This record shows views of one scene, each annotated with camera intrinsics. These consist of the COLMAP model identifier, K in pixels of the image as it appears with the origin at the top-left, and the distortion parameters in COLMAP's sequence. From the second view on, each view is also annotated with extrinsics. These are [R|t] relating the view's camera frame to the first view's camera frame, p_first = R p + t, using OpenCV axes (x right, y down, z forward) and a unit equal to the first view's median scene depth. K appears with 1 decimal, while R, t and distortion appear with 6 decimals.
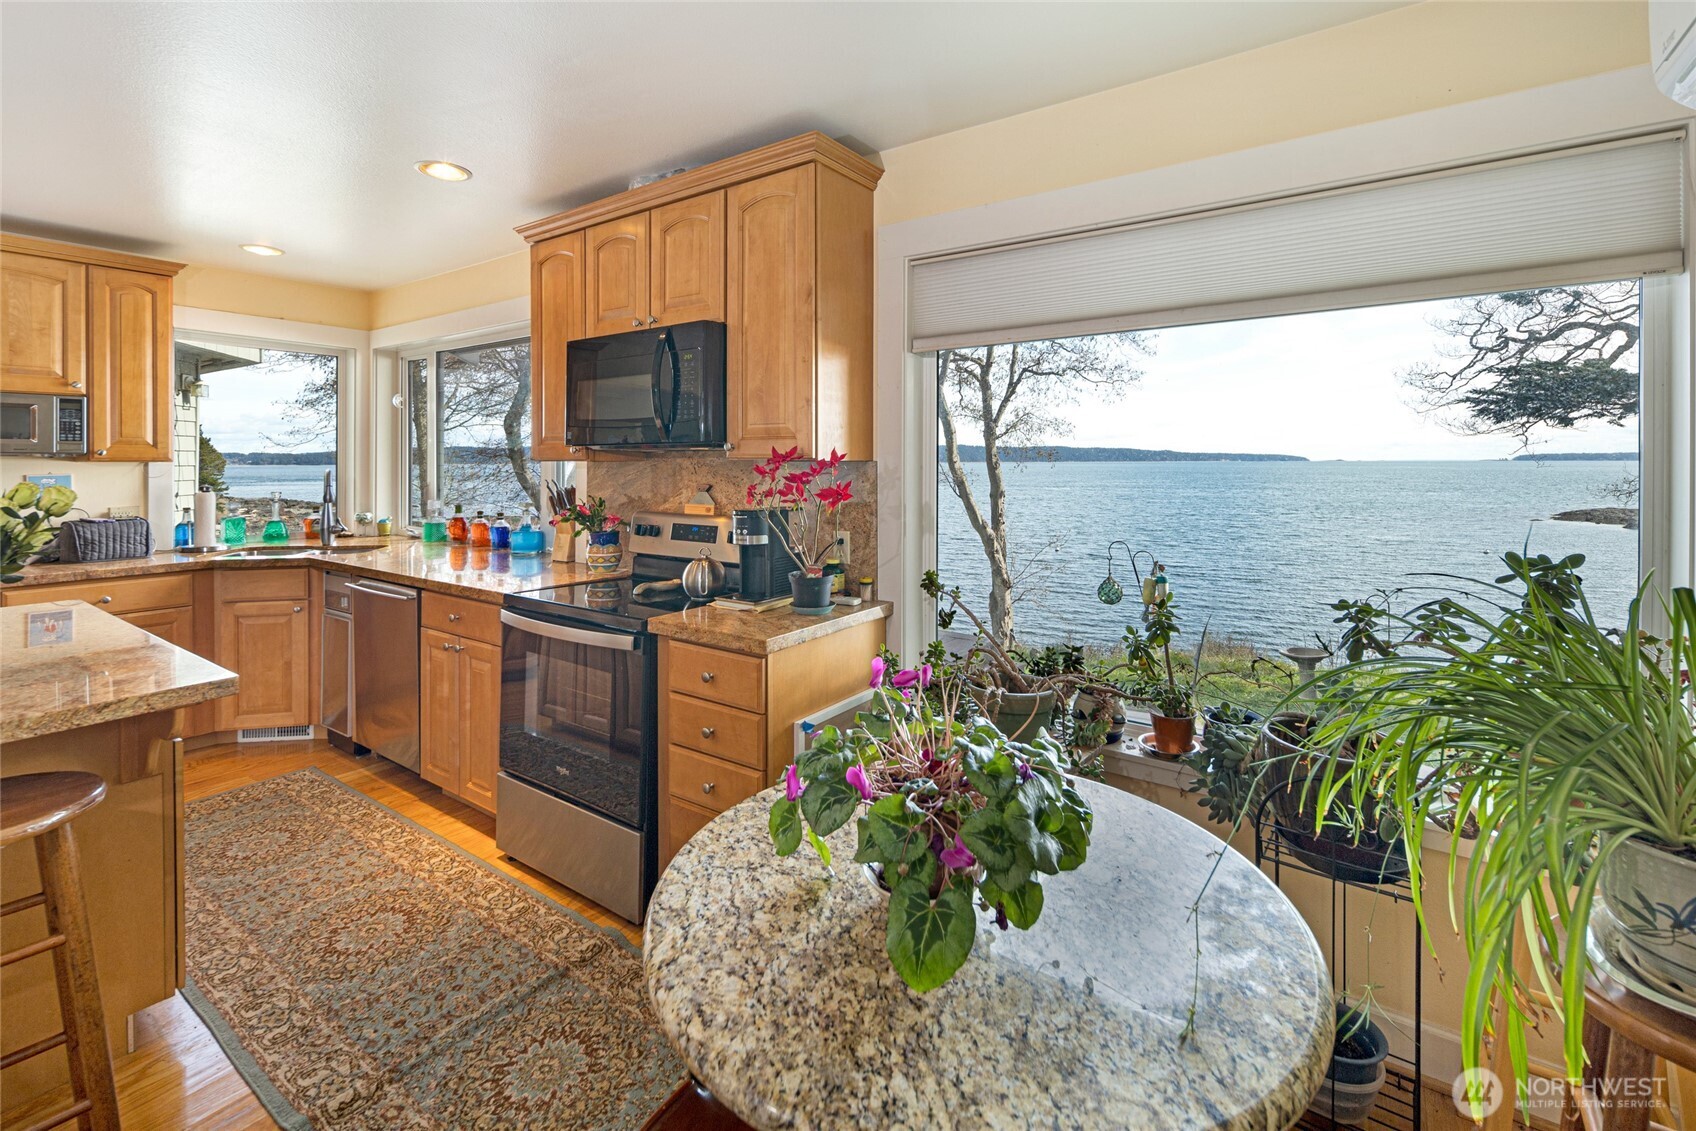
lens RADIAL K [[741.7, 0, 867.7], [0, 741.7, 459.9], [0, 0, 1]] dist [-0.000970, -0.000571]
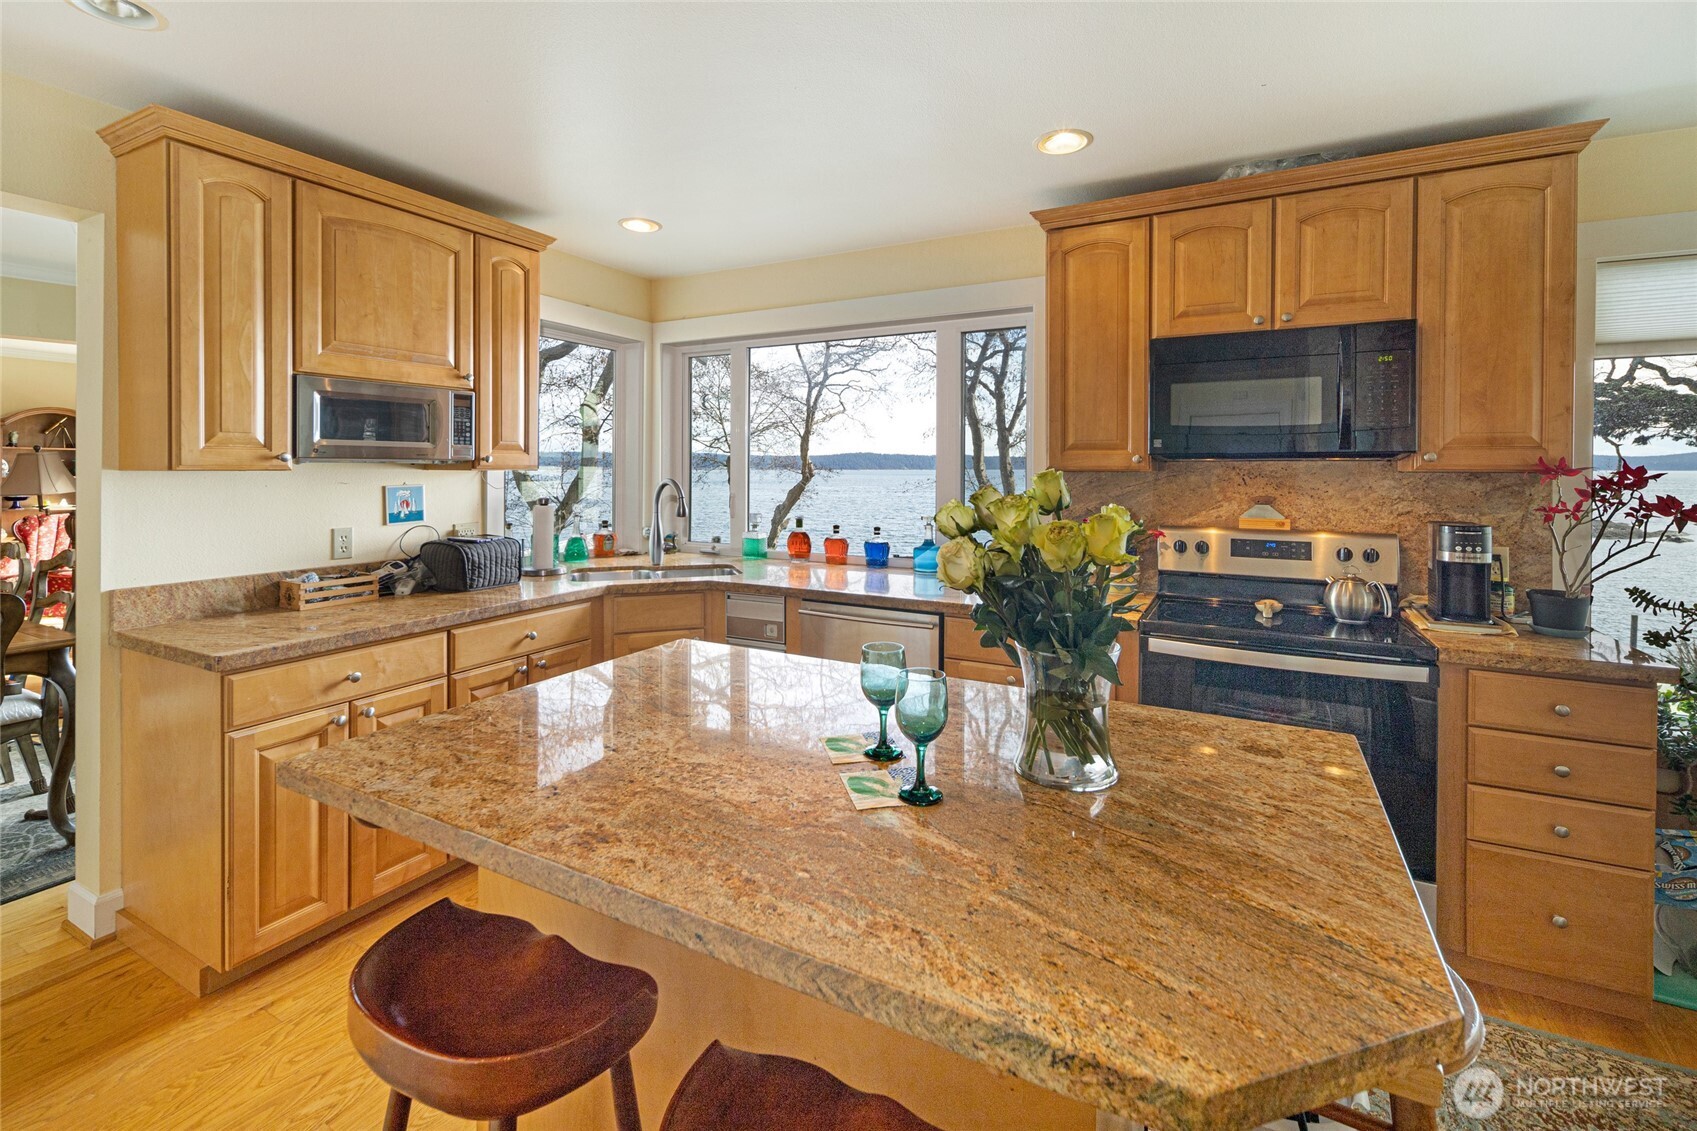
lens RADIAL K [[732.6, 0, 865.8], [0, 732.6, 472.0], [0, 0, 1]] dist [0.002531, 0.000151]
pose [[0.992832, 0.002371, 0.119498, -0.527699], [-0.003142, 0.999975, 0.006268, -0.001359], [-0.119480, -0.006599, 0.992815, 0.092854]]
